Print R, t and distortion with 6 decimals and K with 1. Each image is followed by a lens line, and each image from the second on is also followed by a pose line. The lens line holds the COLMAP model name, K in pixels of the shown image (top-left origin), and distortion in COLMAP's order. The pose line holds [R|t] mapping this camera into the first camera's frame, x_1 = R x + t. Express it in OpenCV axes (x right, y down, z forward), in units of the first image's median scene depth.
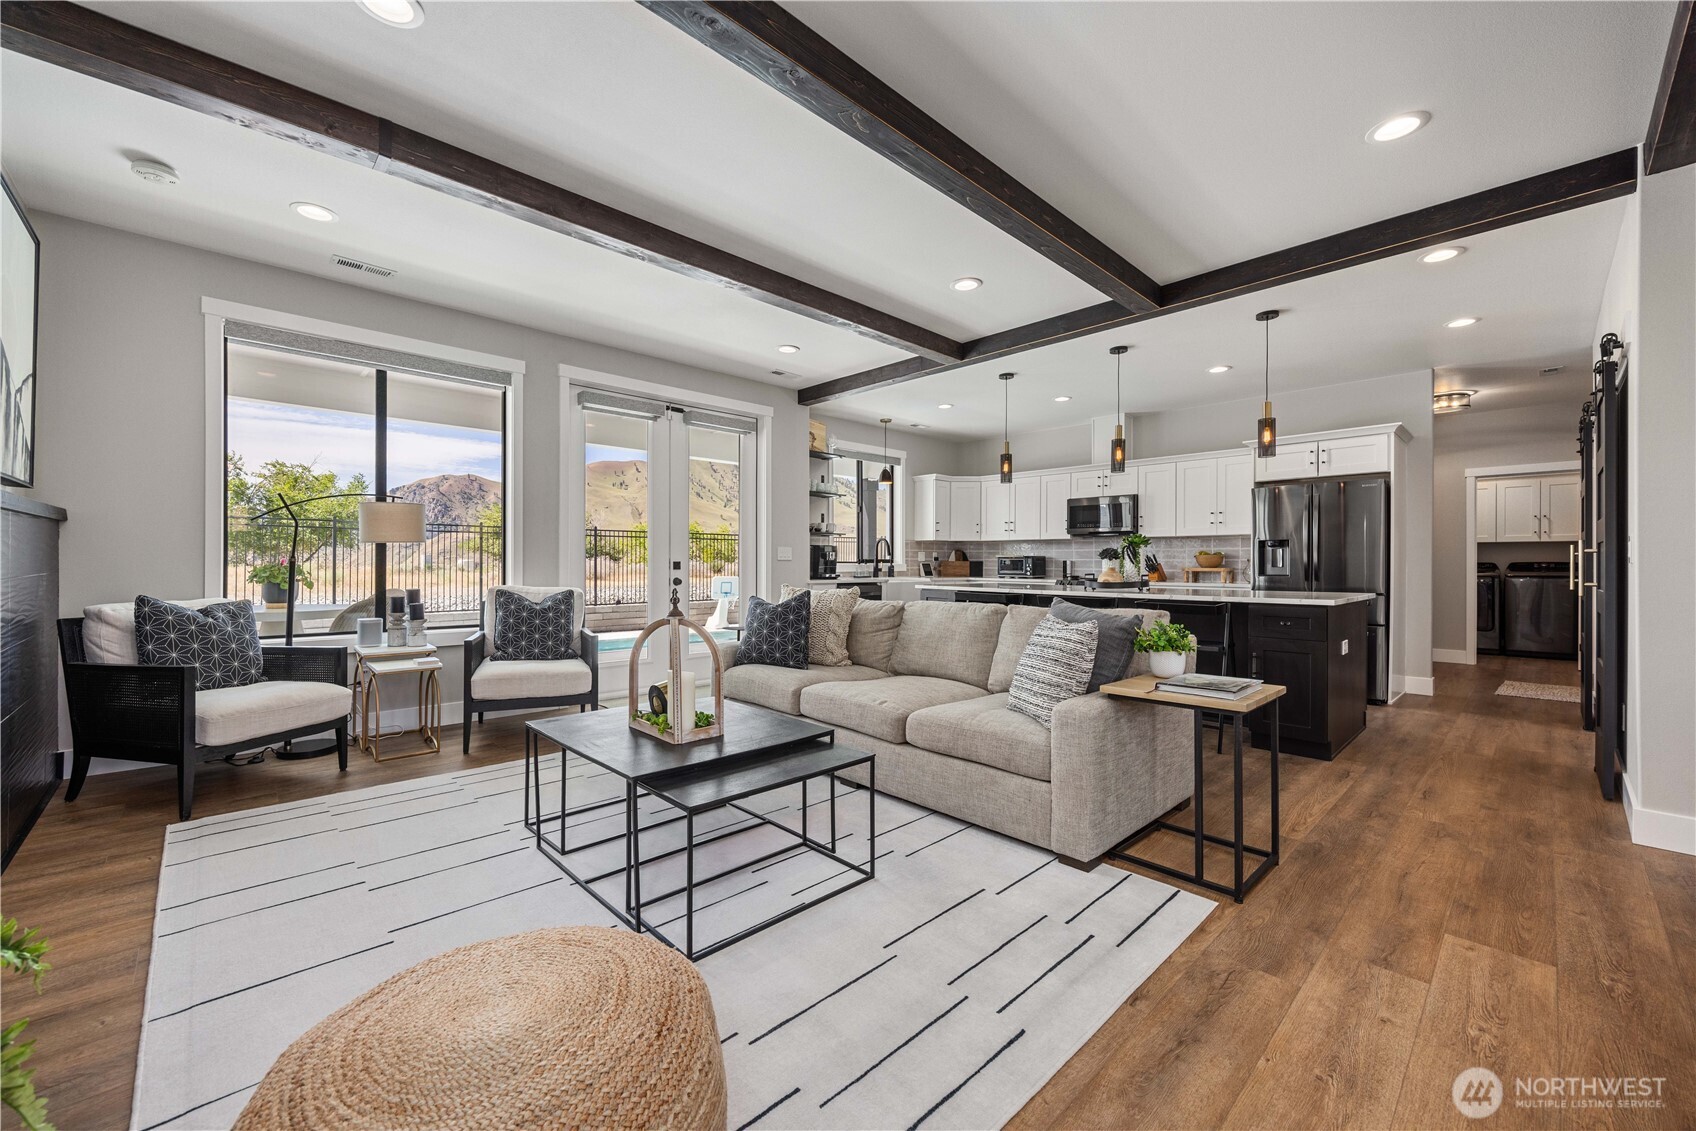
lens RADIAL K [[667.4, 0, 835.5], [0, 667.4, 570.7], [0, 0, 1]] dist [0.006209, -0.000026]
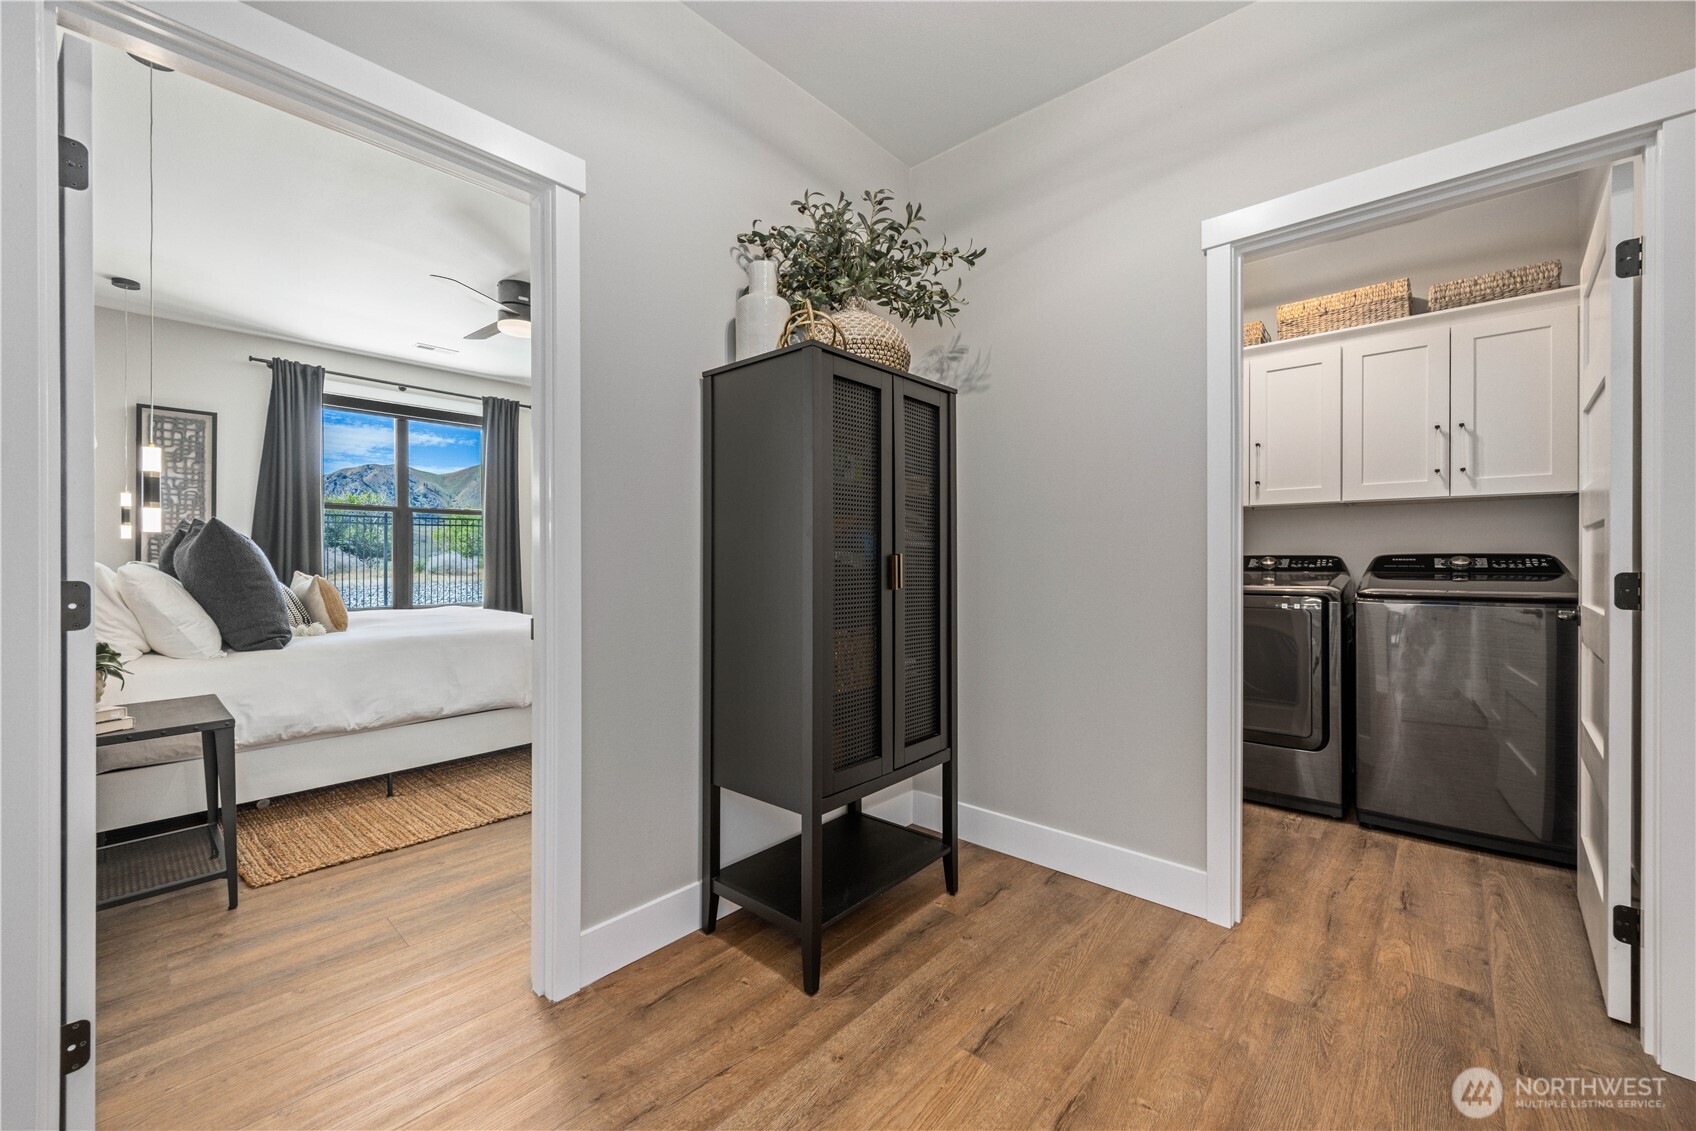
lens RADIAL K [[637.3, 0, 848.0], [0, 637.3, 565.5], [0, 0, 1]] dist [0.001324, 0.000130]
pose [[0.998226, -0.002670, 0.059484, 0.849228], [0.002470, 0.999991, 0.003425, -0.009936], [-0.059492, -0.003272, 0.998223, 0.814747]]
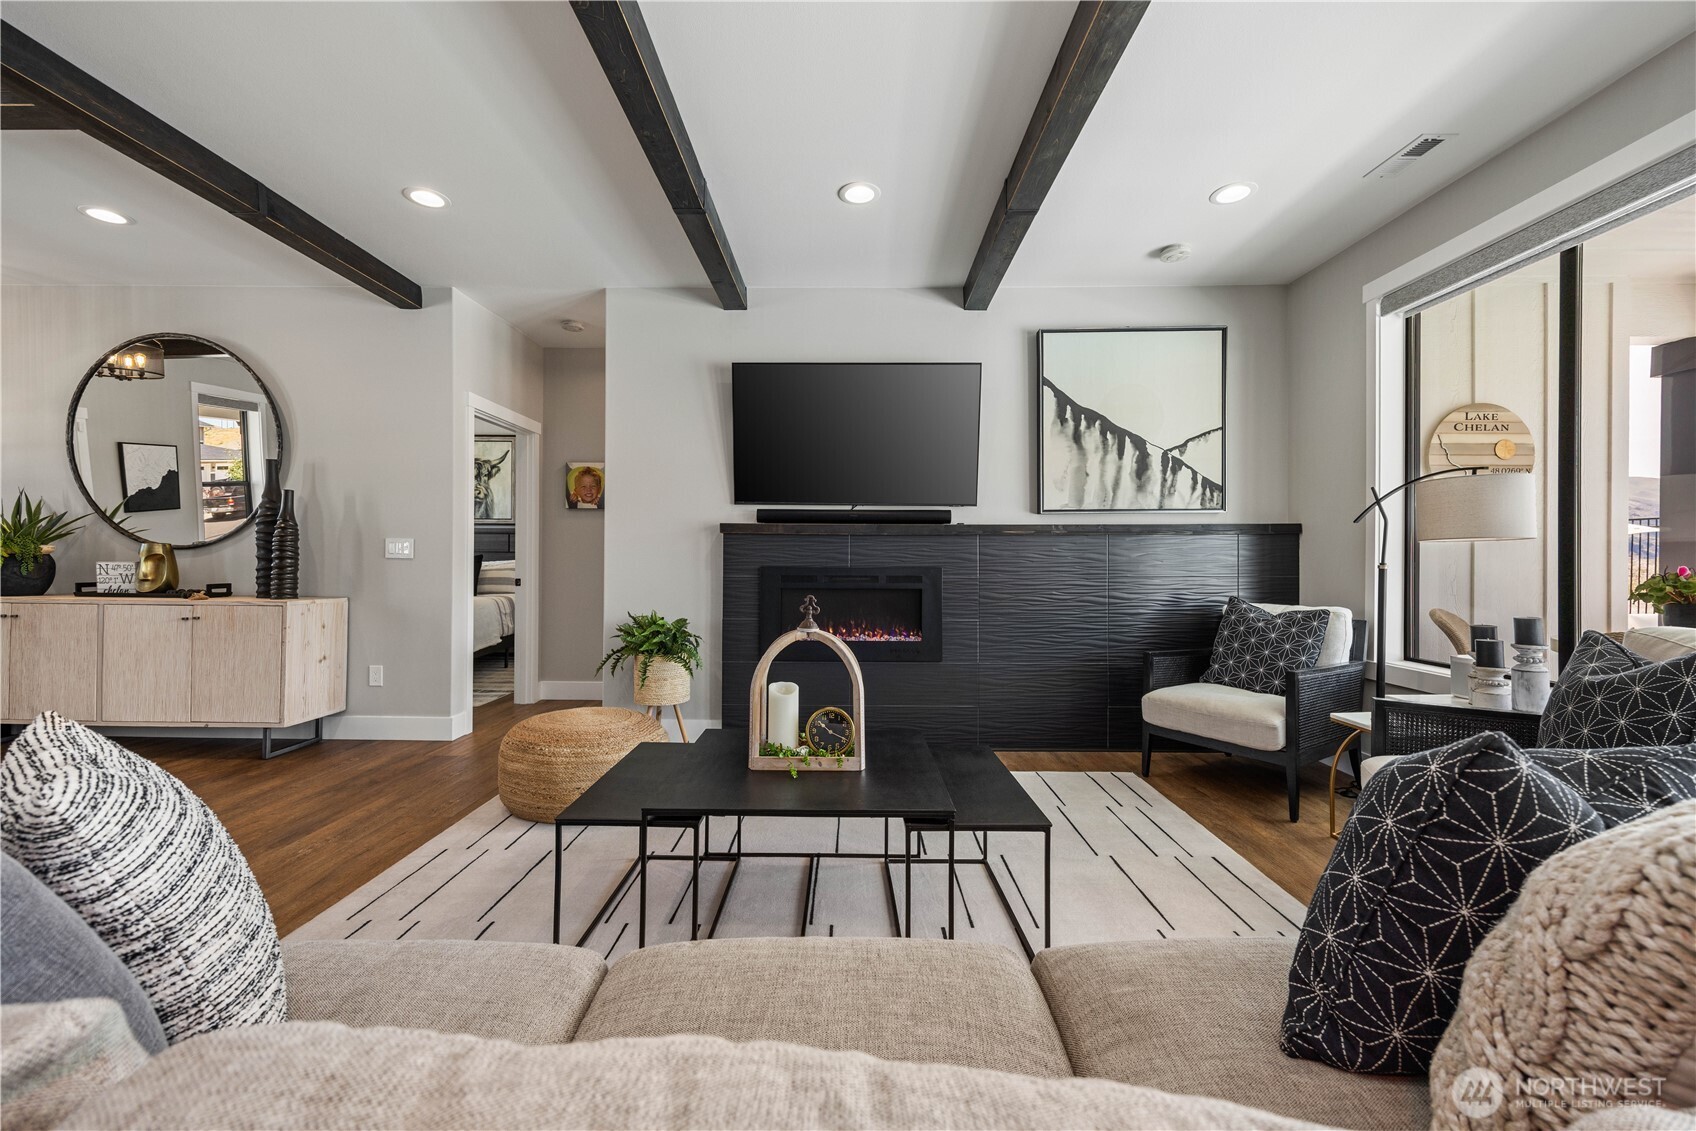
lens RADIAL K [[671.5, 0, 846.4], [0, 671.5, 555.1], [0, 0, 1]] dist [0.005910, -0.000064]
pose [[-0.692056, -0.014026, -0.721707, 0.126980], [-0.017251, 0.999847, -0.002890, -0.009175], [0.721637, 0.010450, -0.692192, 0.601792]]
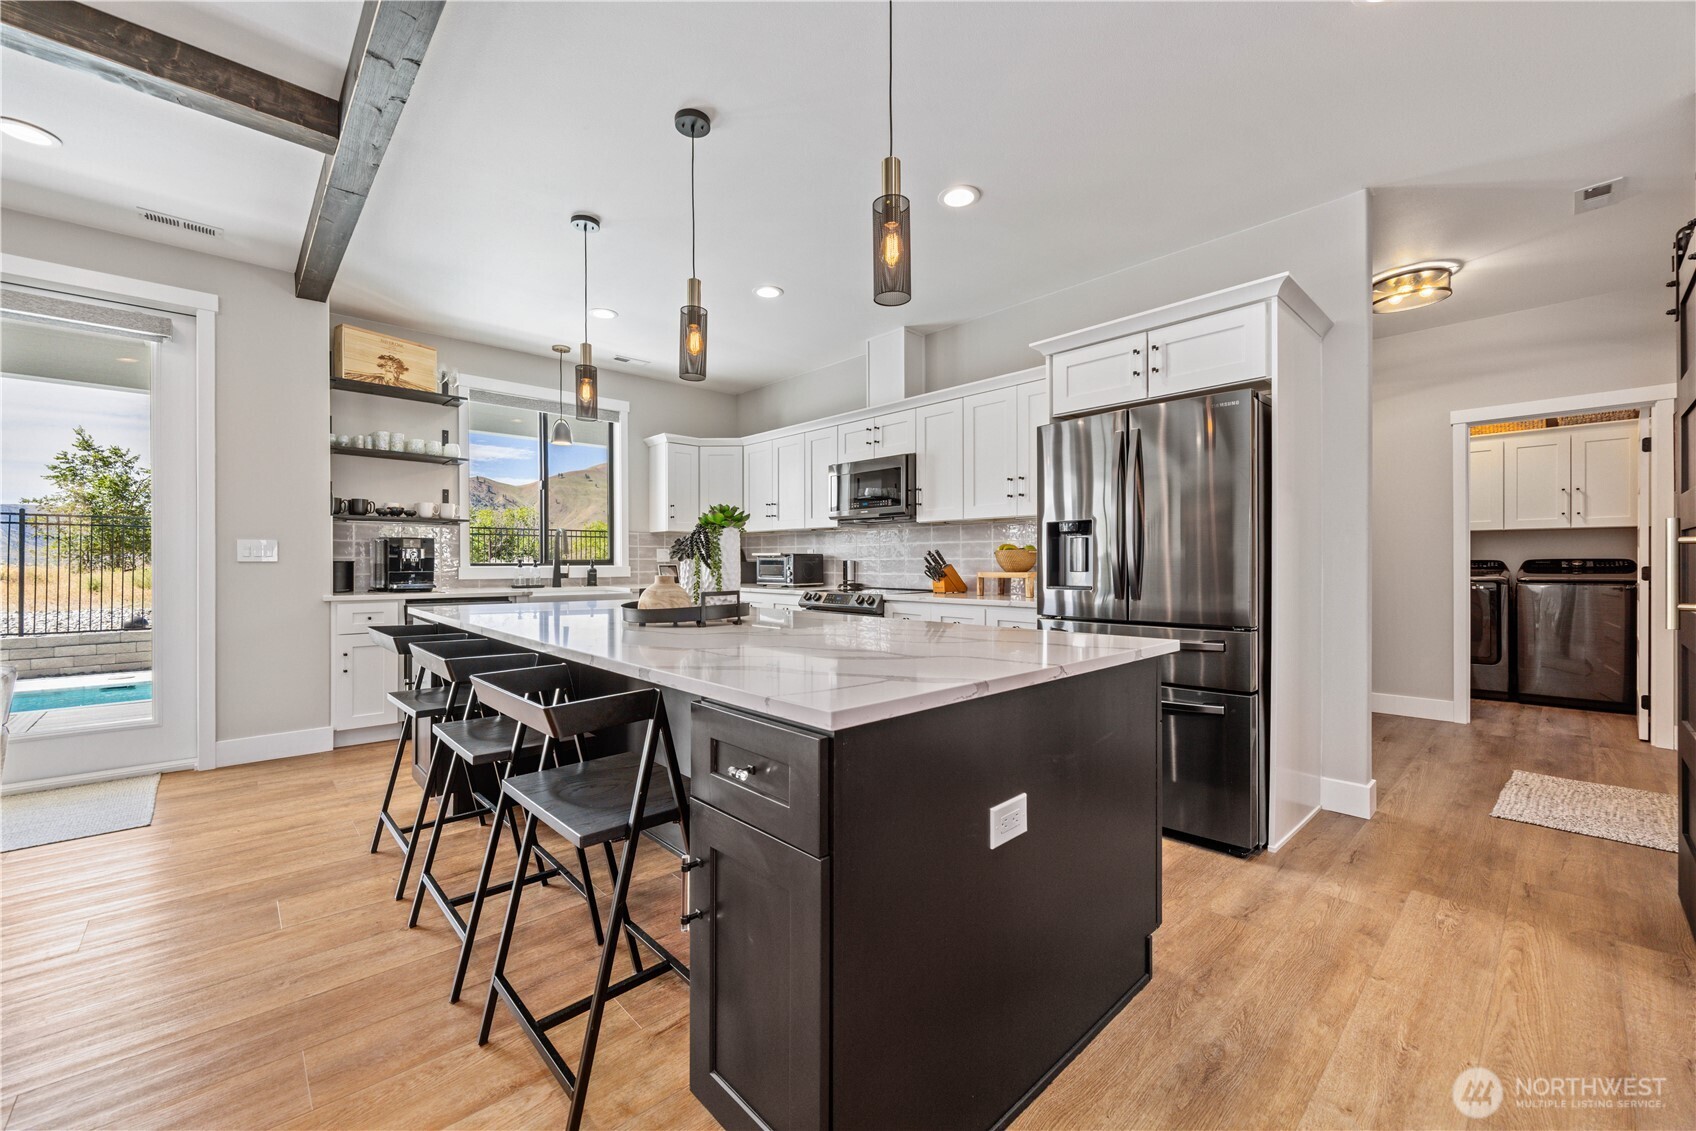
lens RADIAL K [[667.4, 0, 835.5], [0, 667.4, 570.7], [0, 0, 1]] dist [0.006209, -0.000026]
pose [[0.999866, -0.004709, -0.015649, 0.408061], [0.004707, 0.999989, -0.000174, -0.005428], [0.015650, 0.000101, 0.999878, 0.398073]]
